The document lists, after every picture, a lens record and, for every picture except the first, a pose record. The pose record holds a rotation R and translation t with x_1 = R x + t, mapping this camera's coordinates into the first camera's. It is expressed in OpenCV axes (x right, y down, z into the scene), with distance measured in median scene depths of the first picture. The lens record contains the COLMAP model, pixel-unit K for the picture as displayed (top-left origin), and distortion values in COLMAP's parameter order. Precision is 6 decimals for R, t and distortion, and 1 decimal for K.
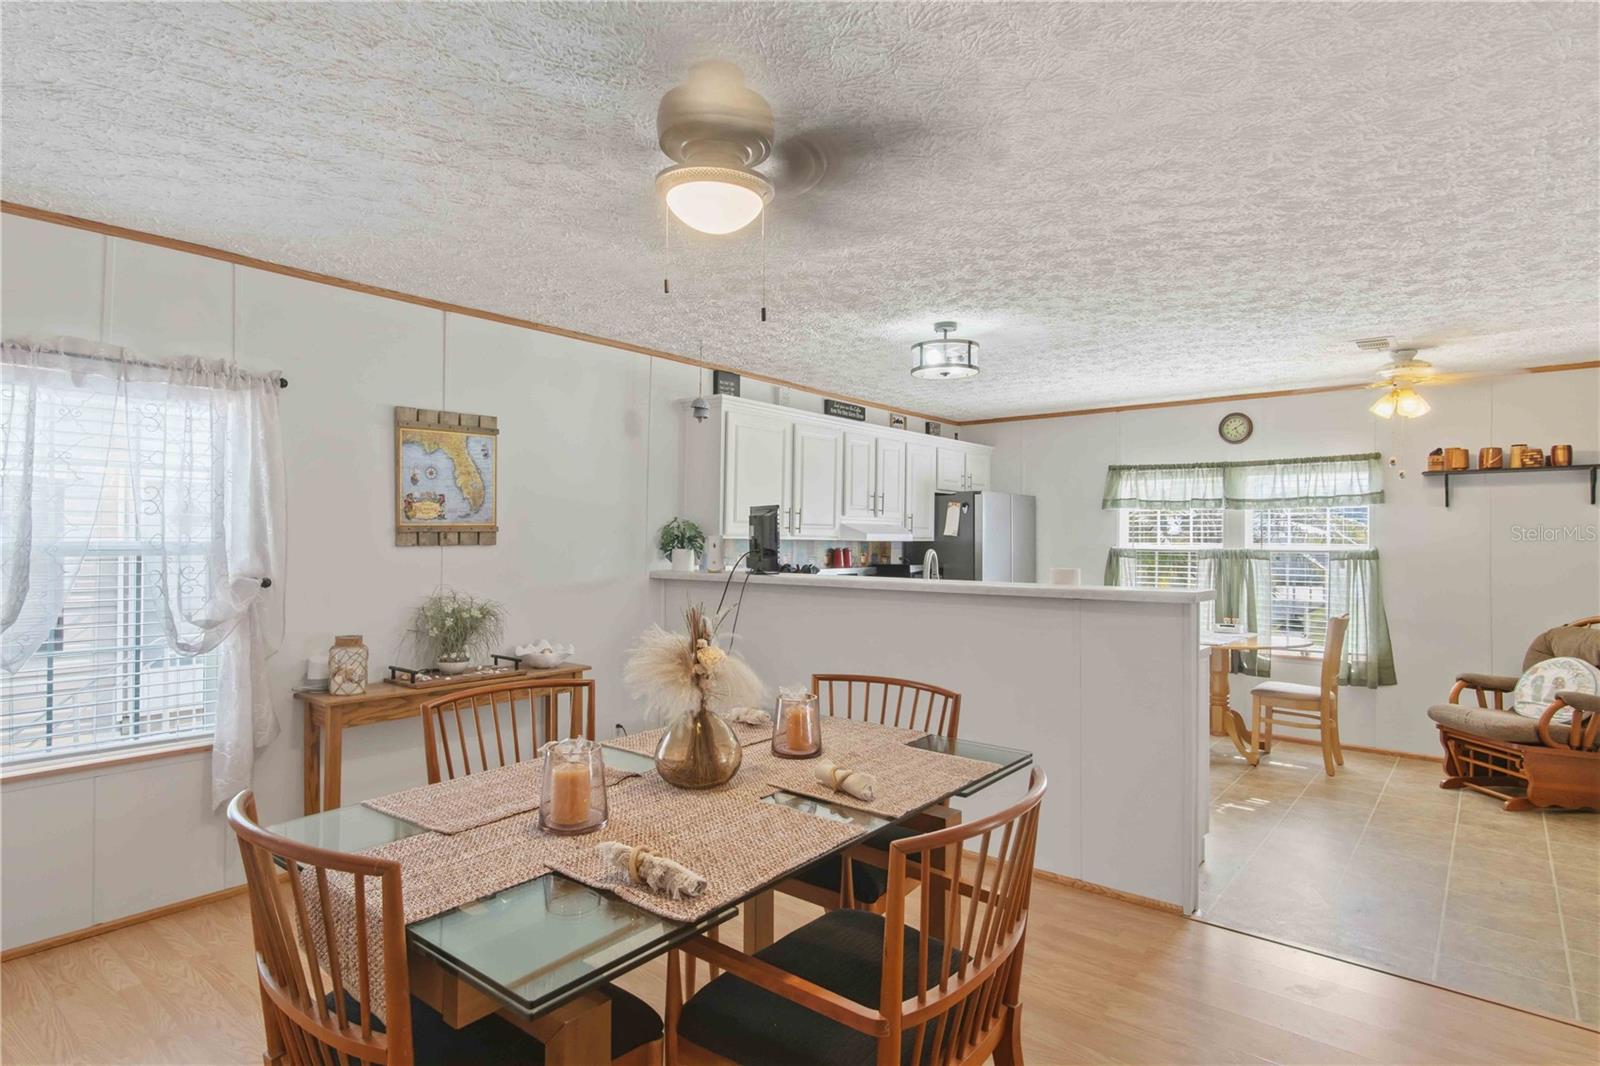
lens RADIAL K [[855.5, 0, 792.3], [0, 855.5, 534.6], [0, 0, 1]] dist [0.004860, 0.001312]
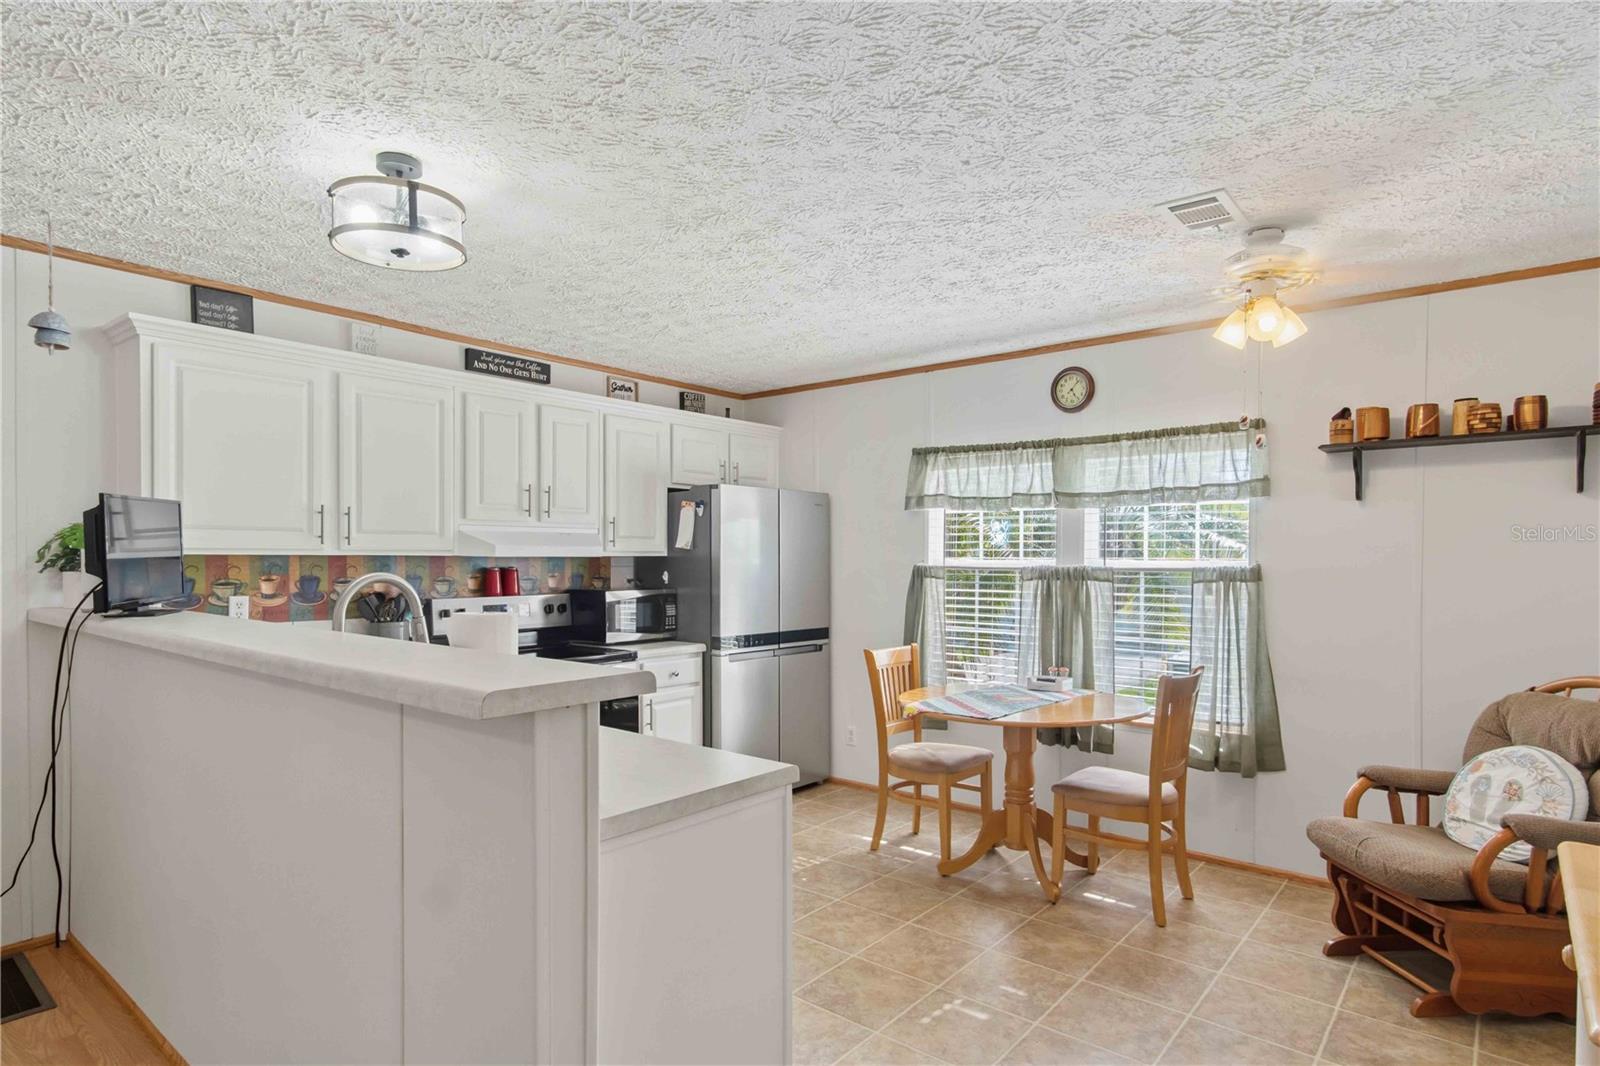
lens RADIAL K [[855.5, 0, 815.2], [0, 855.5, 569.2], [0, 0, 1]] dist [0.004860, 0.001312]
pose [[0.999989, -0.004416, 0.001381, 0.402654], [0.004382, 0.999710, 0.023679, 0.003062], [-0.001485, -0.023673, 0.999719, 0.404379]]
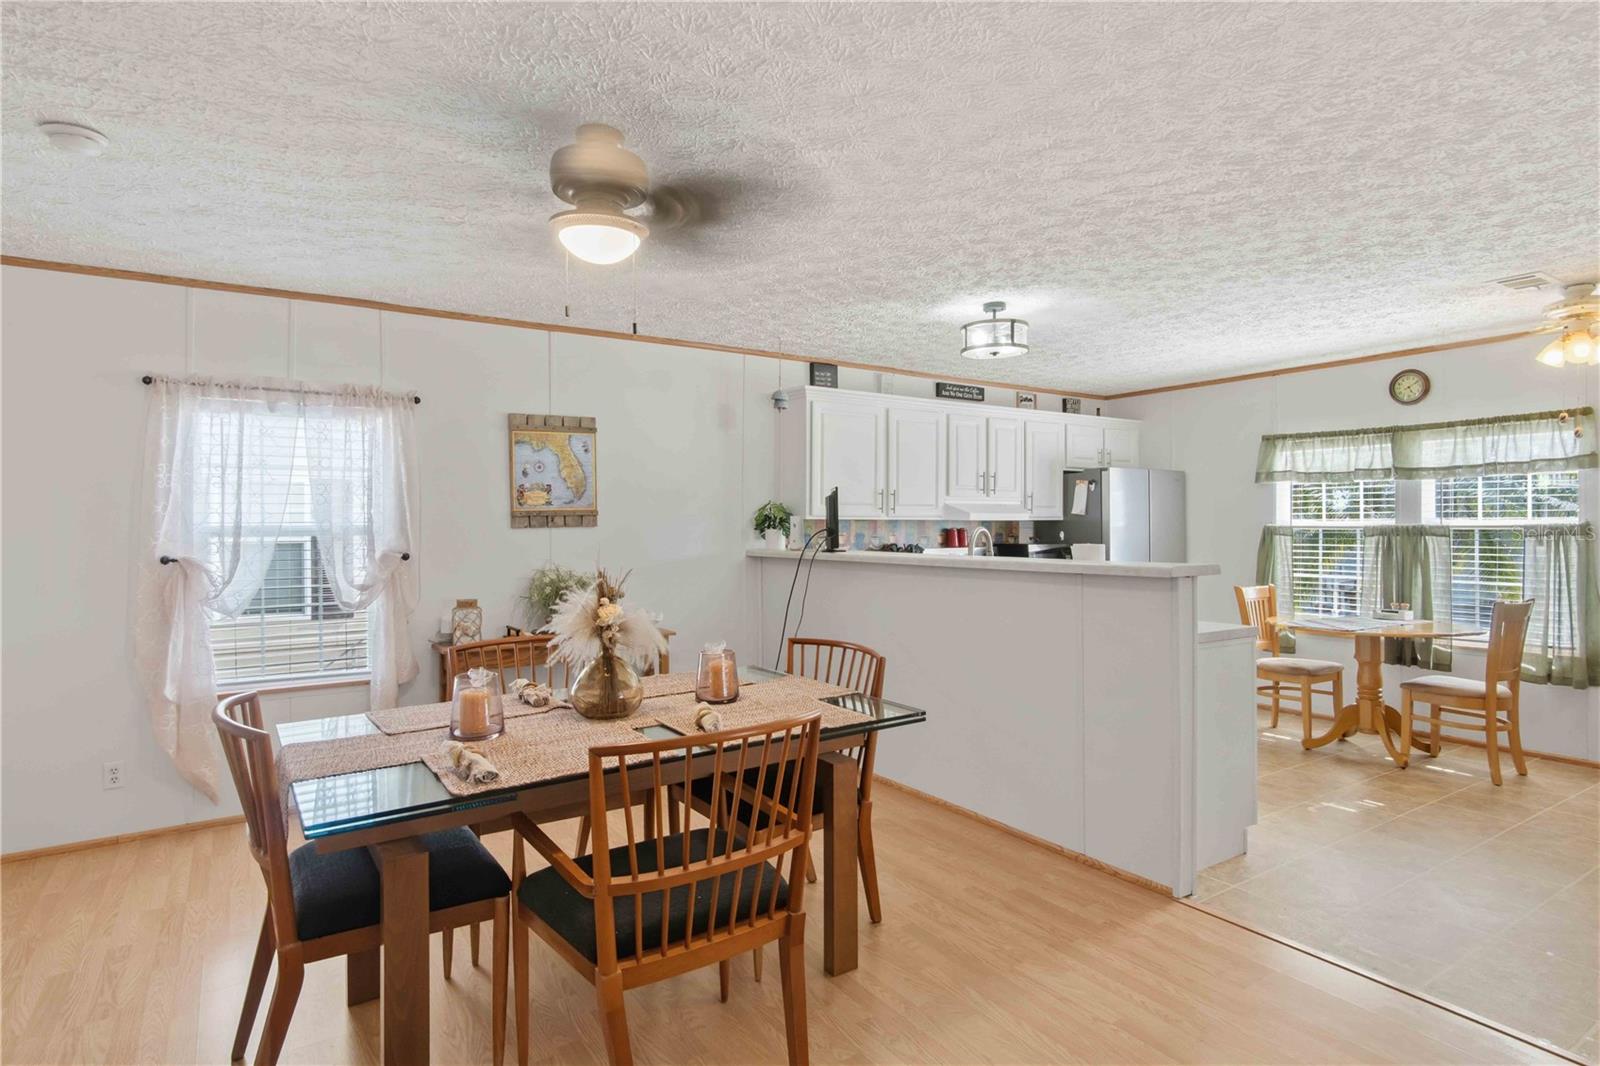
lens RADIAL K [[855.5, 0, 793.6], [0, 855.5, 527.0], [0, 0, 1]] dist [0.004860, 0.001312]
pose [[0.954614, -0.009754, -0.297687, 0.227987], [0.012200, 0.999905, 0.006360, 0.007584], [0.297597, -0.009703, 0.954642, -0.036921]]
